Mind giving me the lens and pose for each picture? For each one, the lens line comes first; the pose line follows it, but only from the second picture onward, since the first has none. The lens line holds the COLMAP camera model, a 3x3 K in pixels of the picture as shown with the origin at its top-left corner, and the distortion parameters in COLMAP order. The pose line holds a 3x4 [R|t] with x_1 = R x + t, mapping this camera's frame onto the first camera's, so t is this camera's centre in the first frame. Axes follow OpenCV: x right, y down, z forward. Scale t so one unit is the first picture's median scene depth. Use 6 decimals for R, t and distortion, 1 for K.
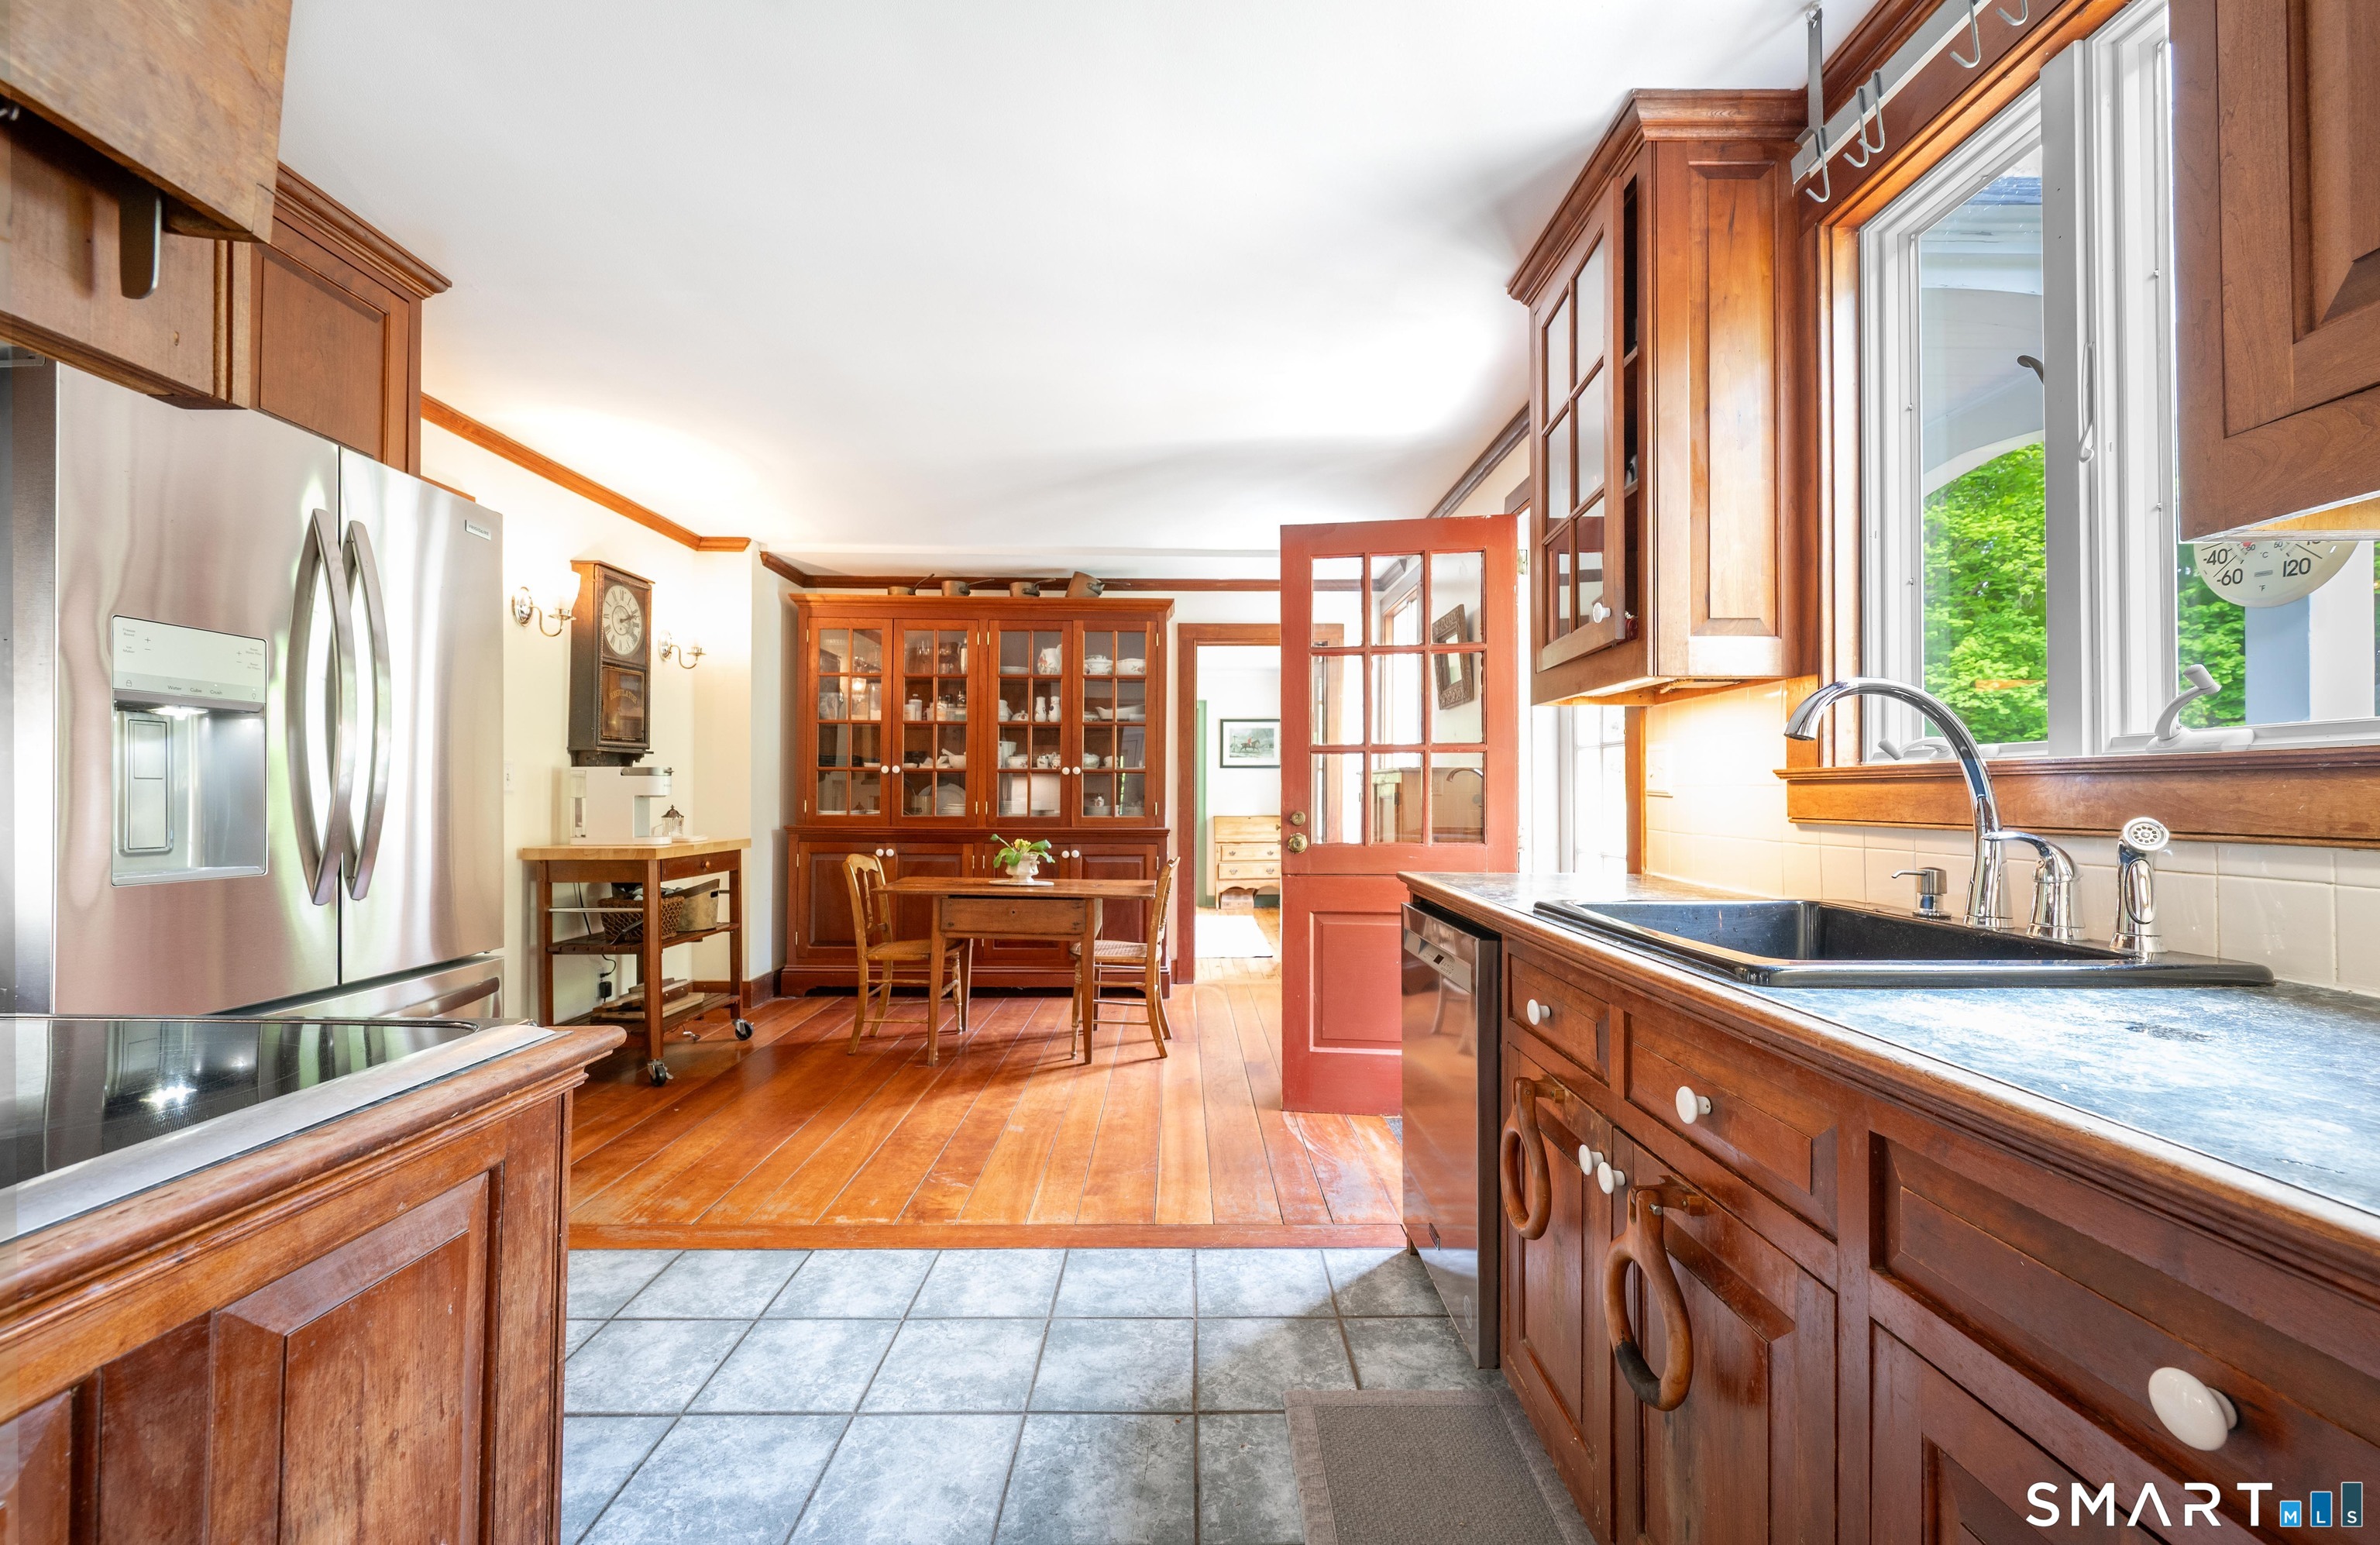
lens RADIAL K [[984.1, 0, 1190.0], [0, 984.1, 772.5], [0, 0, 1]] dist [0.001620, 0.000086]
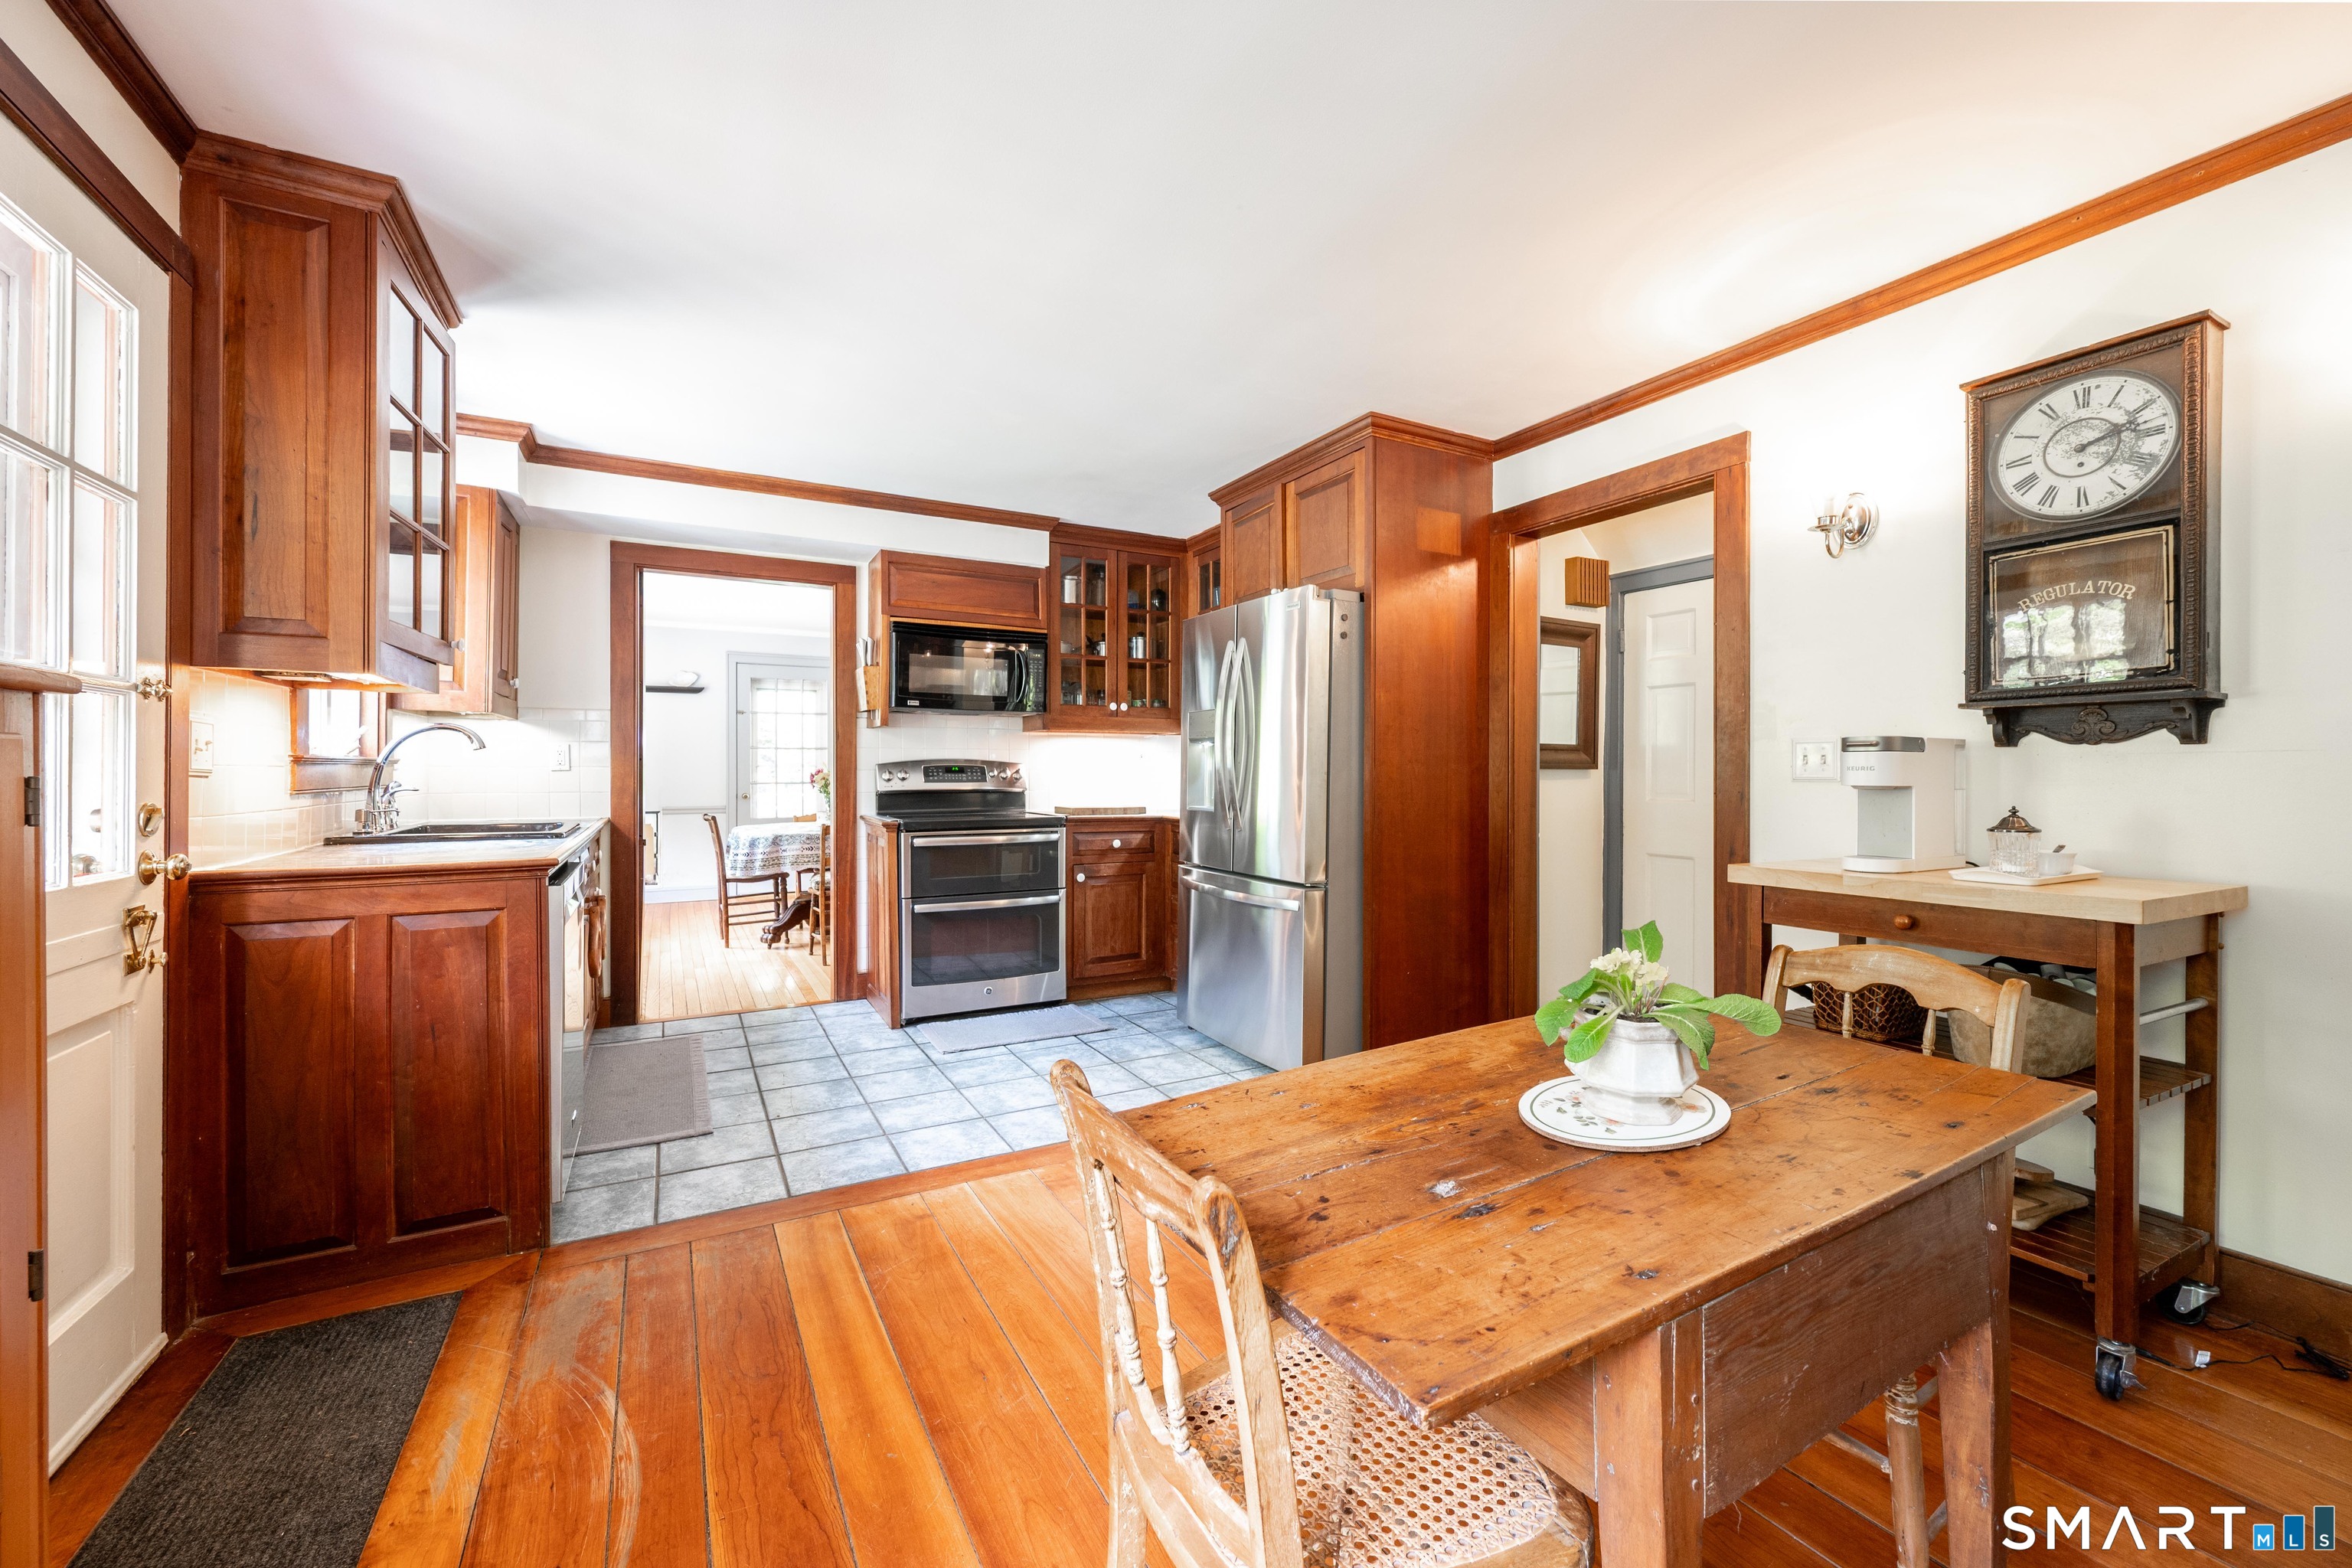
lens RADIAL K [[922.1, 0, 1176.0], [0, 922.1, 784.0], [0, 0, 1]] dist [-0.002935, -0.000208]
pose [[-0.879292, -0.003141, -0.476273, 0.137825], [0.001769, 0.999950, -0.009861, 0.052535], [0.476280, -0.009513, -0.879242, 2.530232]]
